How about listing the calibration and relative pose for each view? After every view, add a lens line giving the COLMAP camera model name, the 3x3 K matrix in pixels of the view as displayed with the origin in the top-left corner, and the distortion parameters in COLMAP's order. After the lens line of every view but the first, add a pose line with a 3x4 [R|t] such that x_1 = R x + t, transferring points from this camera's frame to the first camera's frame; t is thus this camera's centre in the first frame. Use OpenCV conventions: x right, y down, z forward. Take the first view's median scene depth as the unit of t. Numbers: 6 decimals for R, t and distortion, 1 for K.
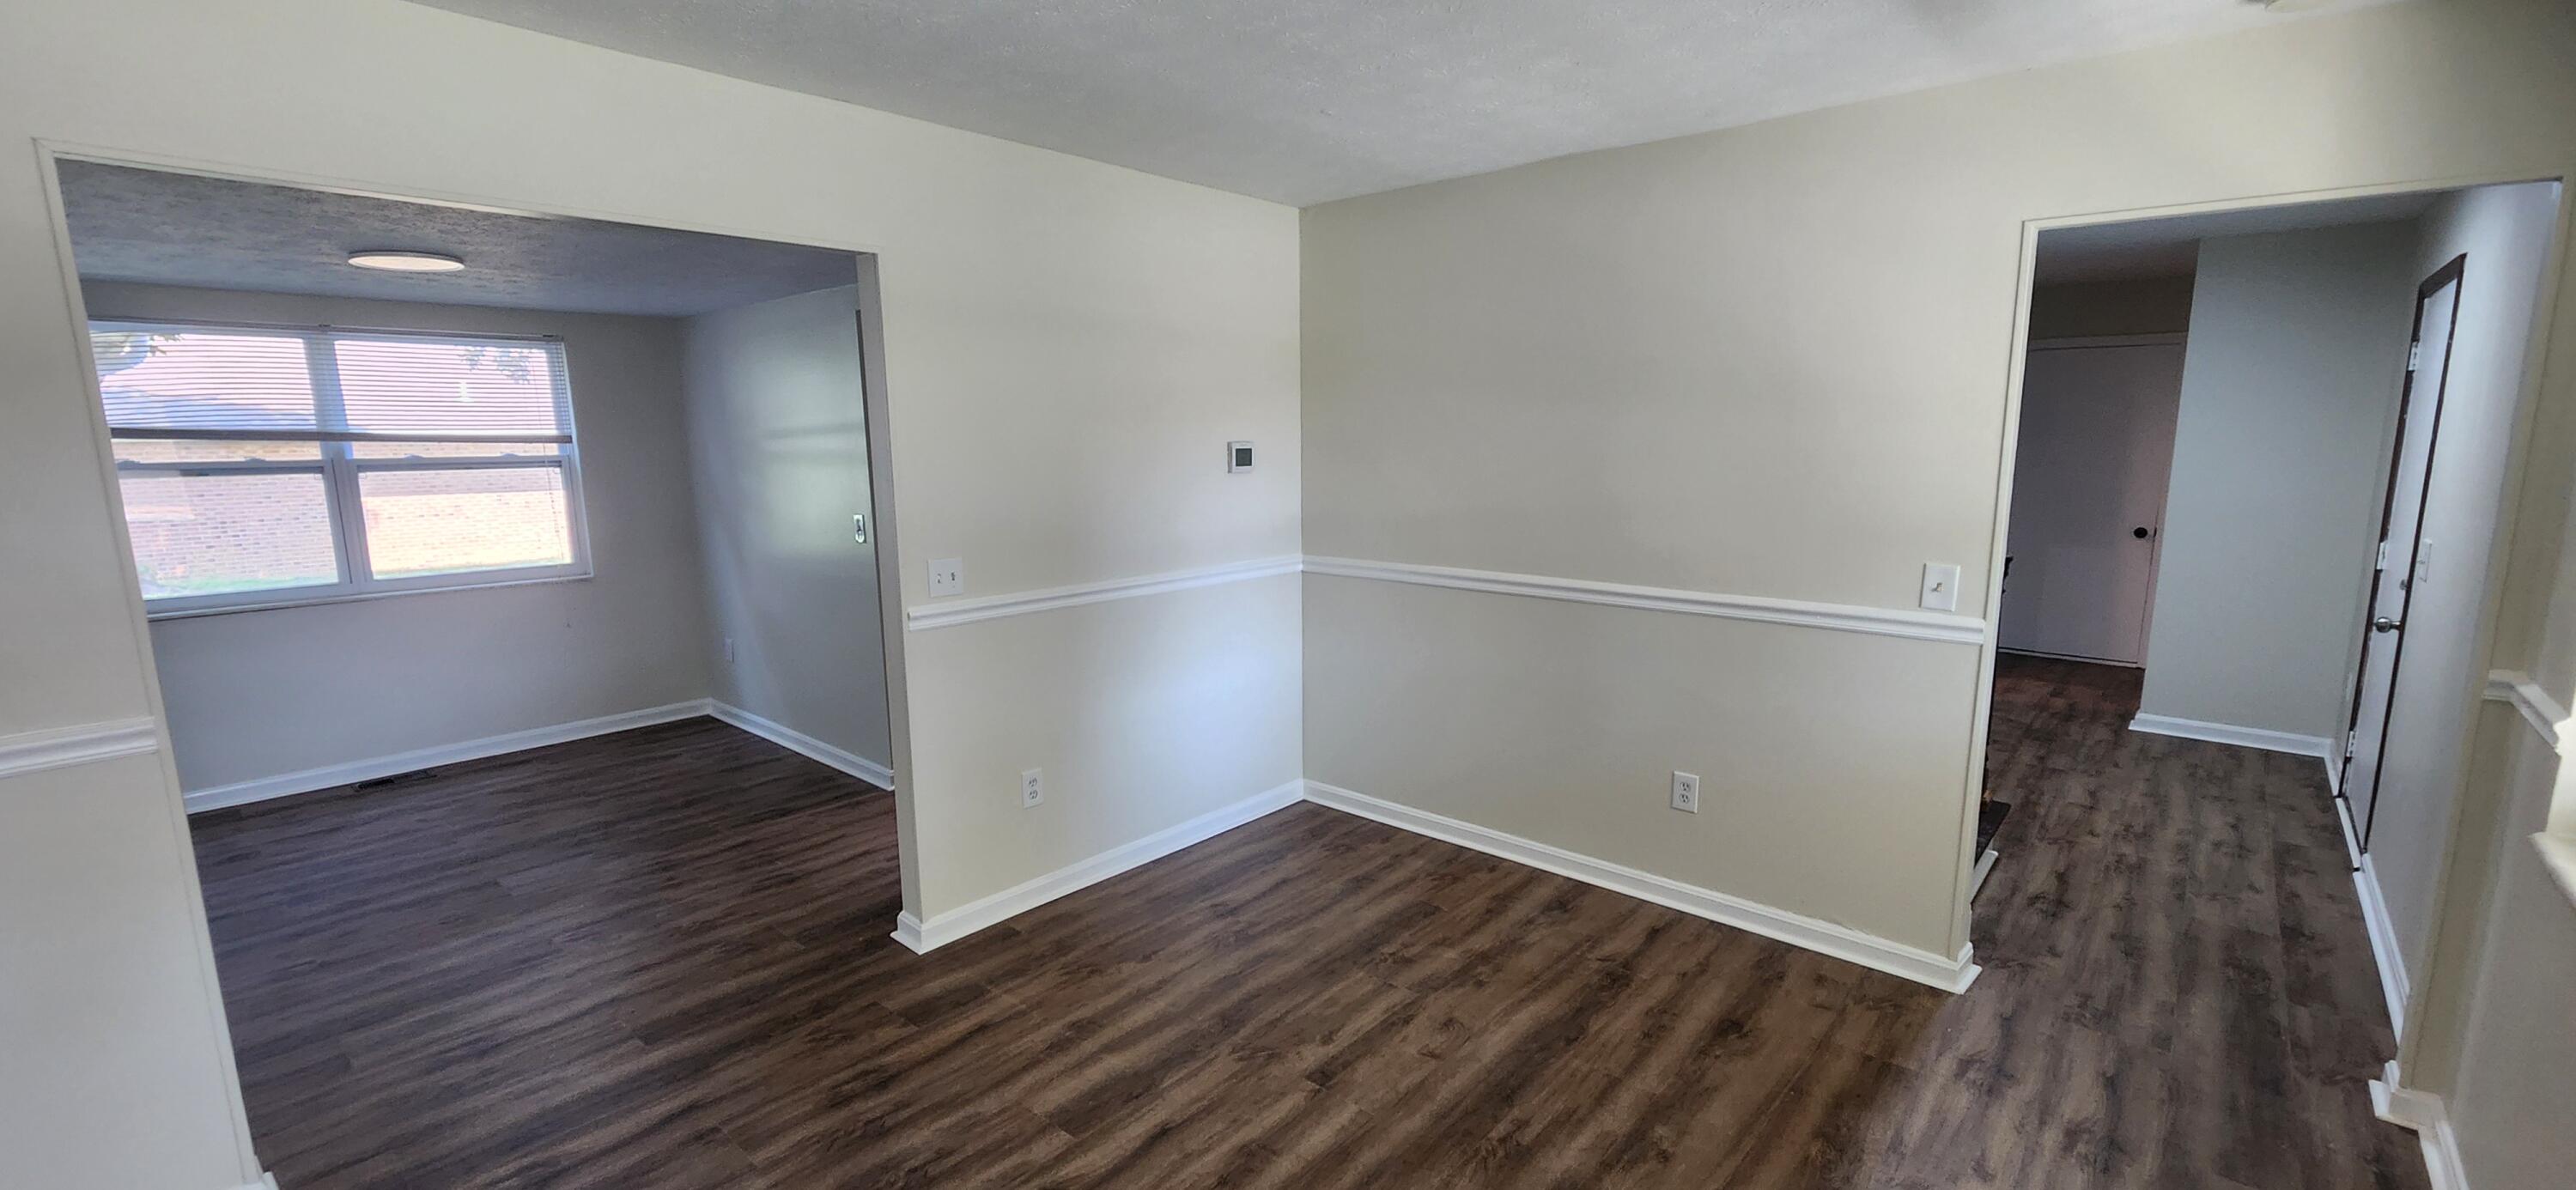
lens RADIAL K [[1060.3, 0, 1284.5], [0, 1060.3, 609.3], [0, 0, 1]] dist [0.004520, -0.001997]
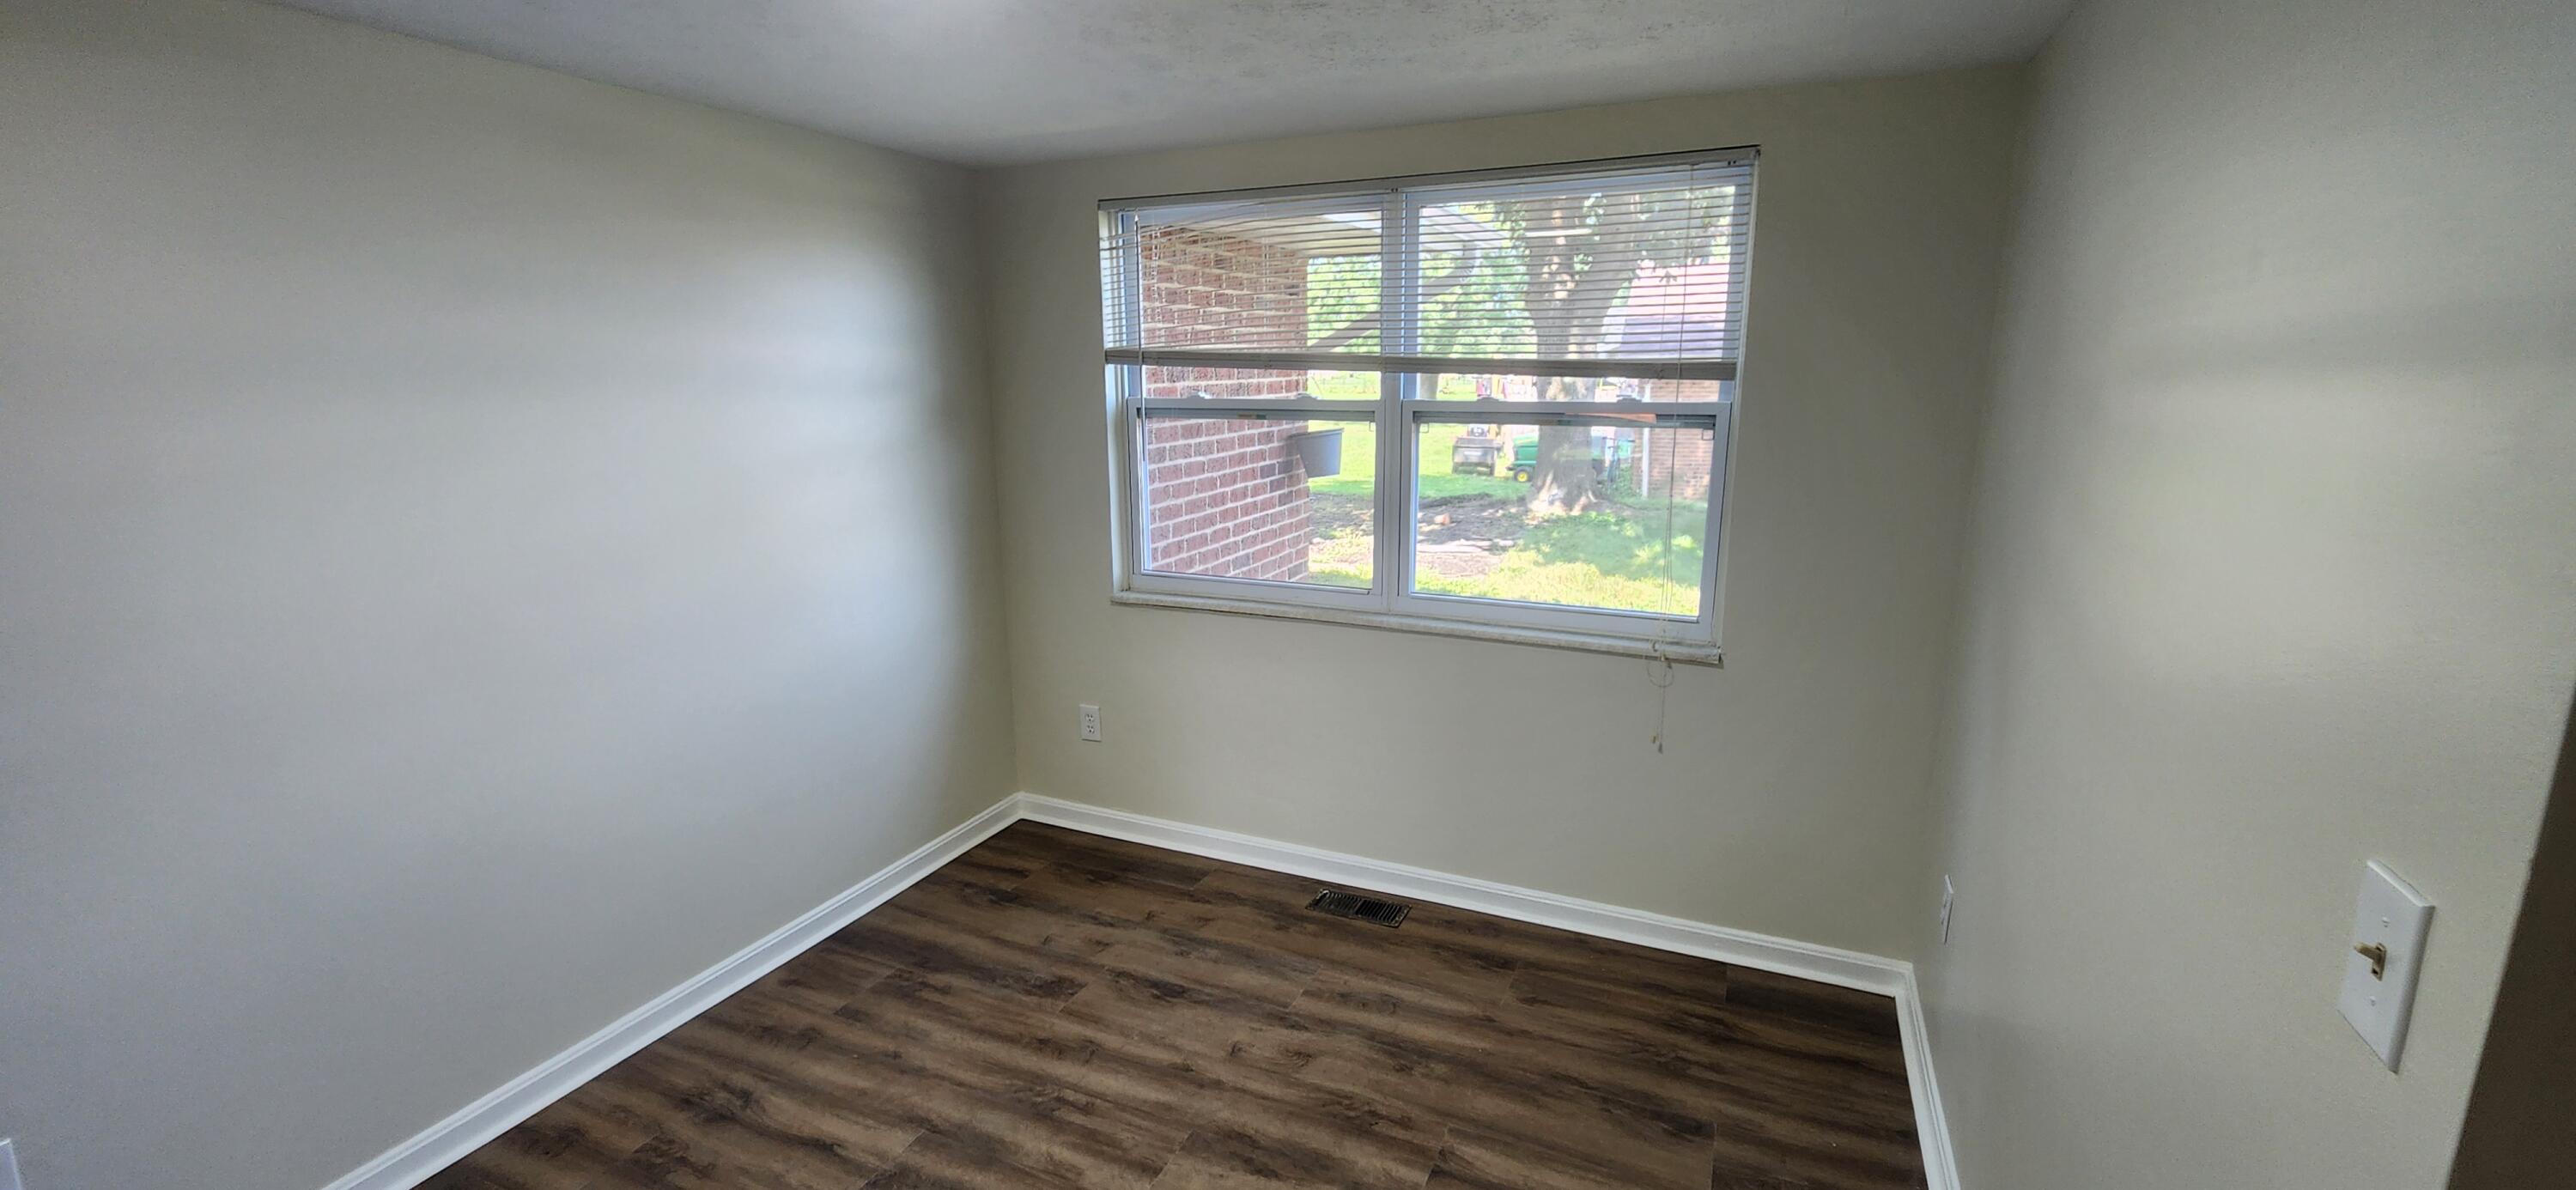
lens RADIAL K [[1060.3, 0, 1295.1], [0, 1060.3, 603.9], [0, 0, 1]] dist [0.004520, -0.001997]
pose [[0.294666, 0.215786, -0.930918, -0.289345], [-0.156753, 0.971890, 0.175666, -0.121392], [0.942656, 0.094162, 0.320208, 0.732650]]
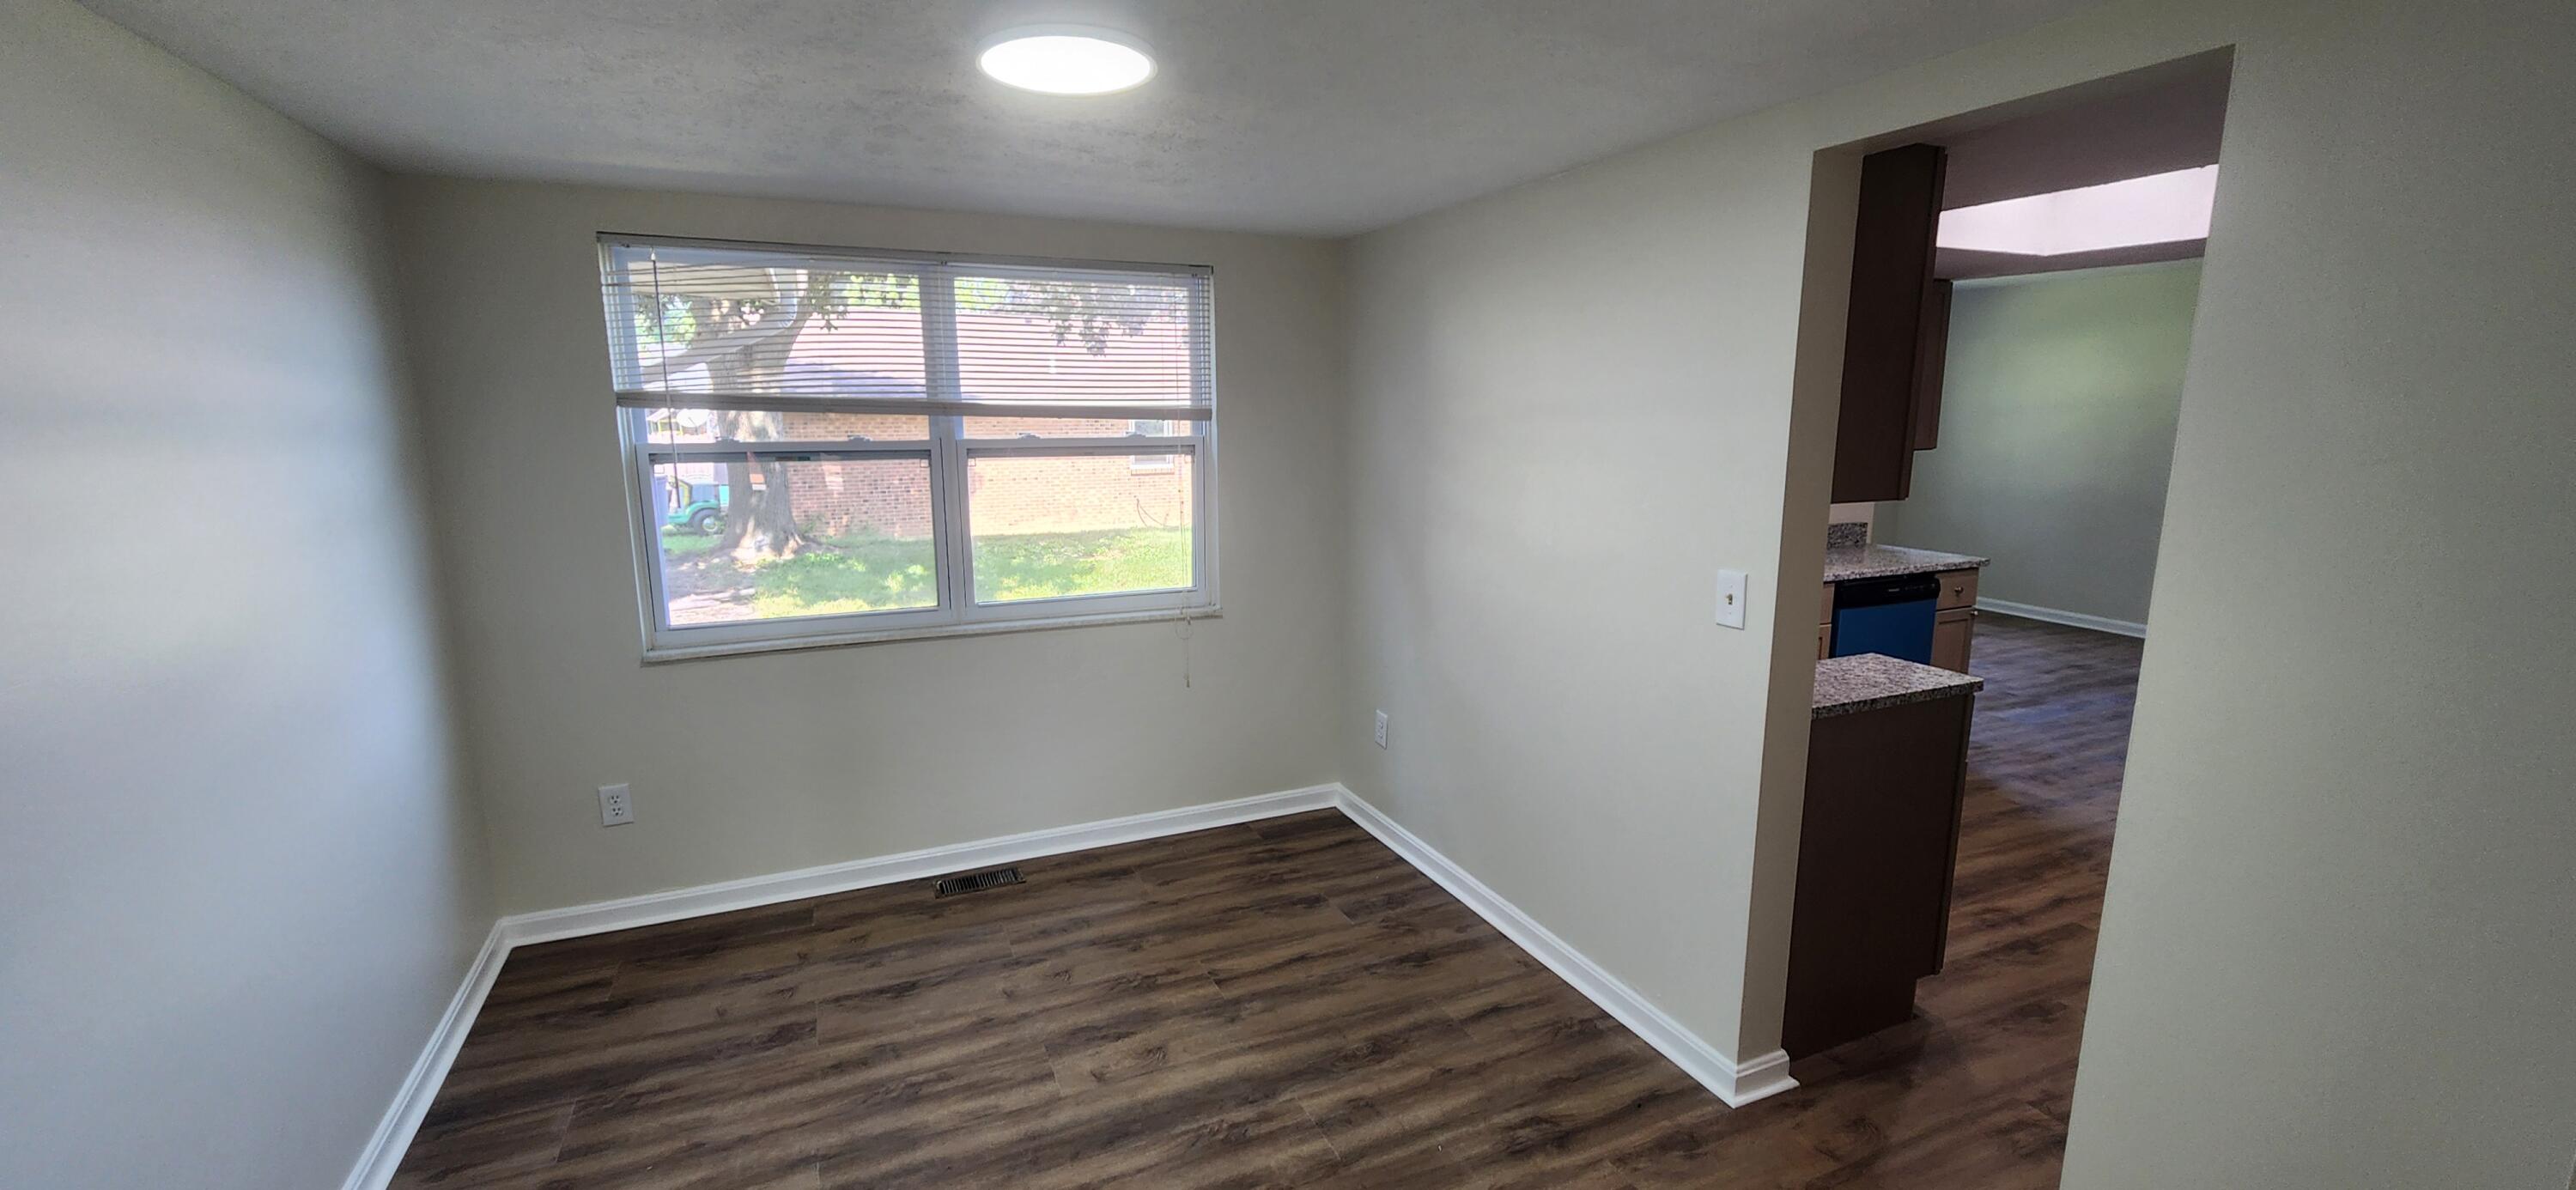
lens RADIAL K [[1060.3, 0, 1281.1], [0, 1060.3, 611.3], [0, 0, 1]] dist [0.004520, -0.001997]
pose [[0.908425, 0.085412, -0.409230, -0.361801], [-0.075426, 0.996328, 0.040514, -0.068583], [0.411188, -0.005937, 0.911531, 0.417025]]
